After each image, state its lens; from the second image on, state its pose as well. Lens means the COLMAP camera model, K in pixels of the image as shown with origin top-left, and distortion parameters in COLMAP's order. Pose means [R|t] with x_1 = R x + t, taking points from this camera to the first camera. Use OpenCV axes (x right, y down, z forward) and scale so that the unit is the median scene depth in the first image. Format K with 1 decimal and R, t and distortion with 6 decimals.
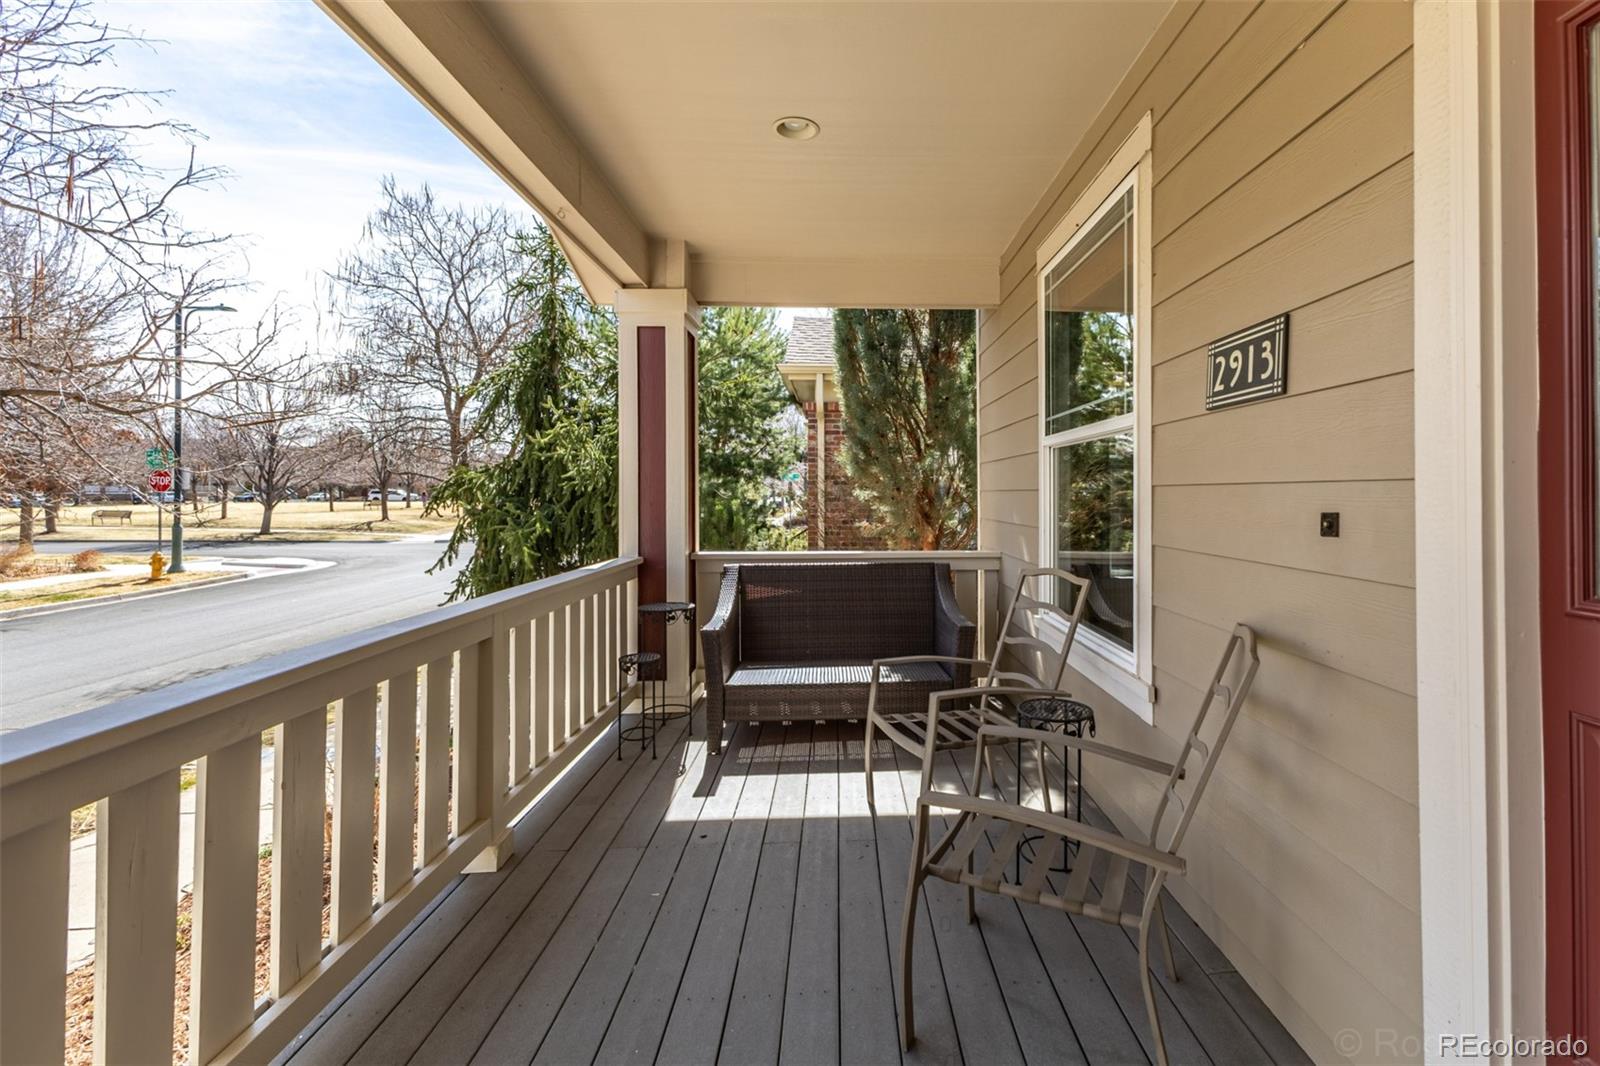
lens RADIAL K [[683.7, 0, 858.9], [0, 683.7, 494.9], [0, 0, 1]] dist [0.012975, -0.002664]
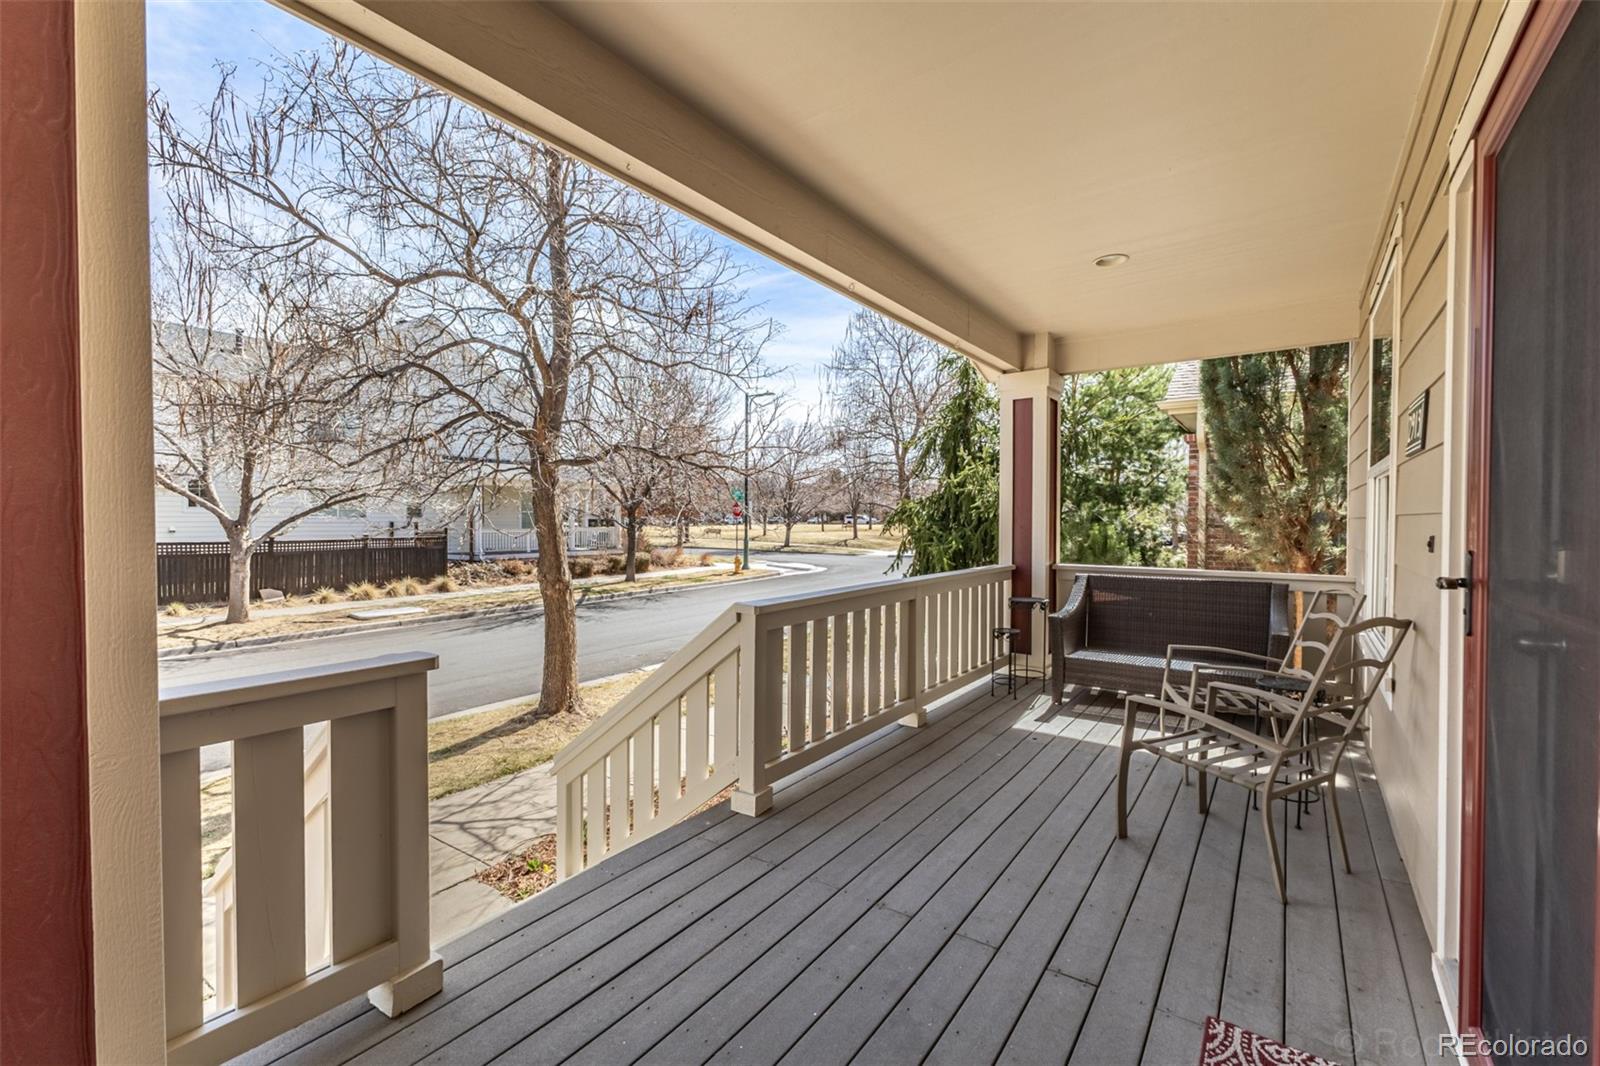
lens RADIAL K [[683.7, 0, 802.5], [0, 683.7, 530.5], [0, 0, 1]] dist [0.012975, -0.002664]
pose [[0.779614, 0.013695, -0.626110, 0.126281], [-0.004155, 0.999852, 0.016696, -0.000677], [0.626246, -0.010415, 0.779556, -0.207425]]
